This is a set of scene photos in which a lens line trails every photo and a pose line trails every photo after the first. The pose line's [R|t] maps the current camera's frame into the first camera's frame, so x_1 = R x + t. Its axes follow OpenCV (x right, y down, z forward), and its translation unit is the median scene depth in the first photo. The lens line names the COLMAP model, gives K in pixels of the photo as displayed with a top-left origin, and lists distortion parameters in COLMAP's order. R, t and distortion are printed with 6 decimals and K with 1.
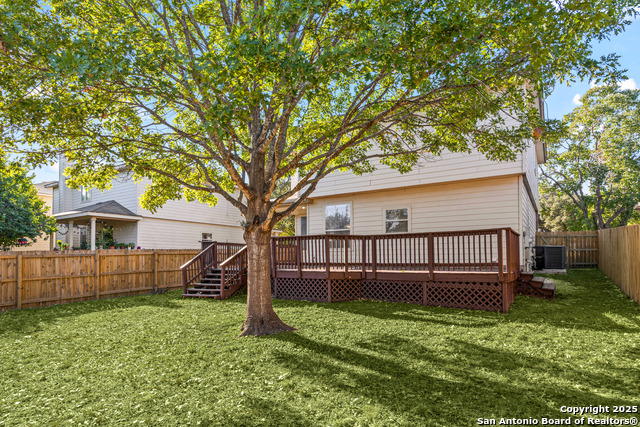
lens RADIAL K [[358.3, 0, 320.0], [0, 358.3, 213.5], [0, 0, 1]] dist [0.001612, 0.000171]
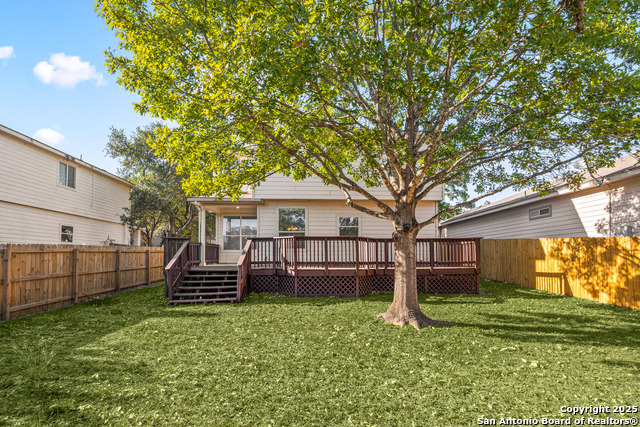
lens RADIAL K [[319.4, 0, 320.0], [0, 319.4, 213.5], [0, 0, 1]] dist [-0.006401, -0.000935]
pose [[0.802610, 0.082311, 0.590798, -0.515349], [-0.074377, 0.996514, -0.037794, 0.024038], [-0.591849, -0.013607, 0.805934, 0.187871]]
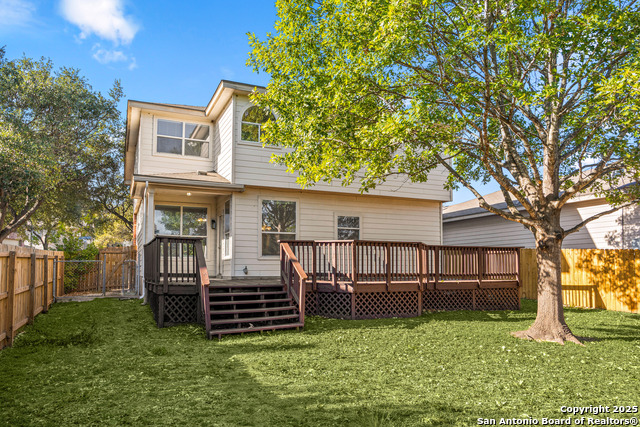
lens RADIAL K [[451.2, 0, 302.1], [0, 451.2, 213.4], [0, 0, 1]] dist [0.004896, 0.003009]
pose [[0.529994, 0.107931, 0.841105, -0.853722], [-0.108048, 0.992378, -0.059260, 0.064245], [-0.841090, -0.059472, 0.537616, 0.477563]]
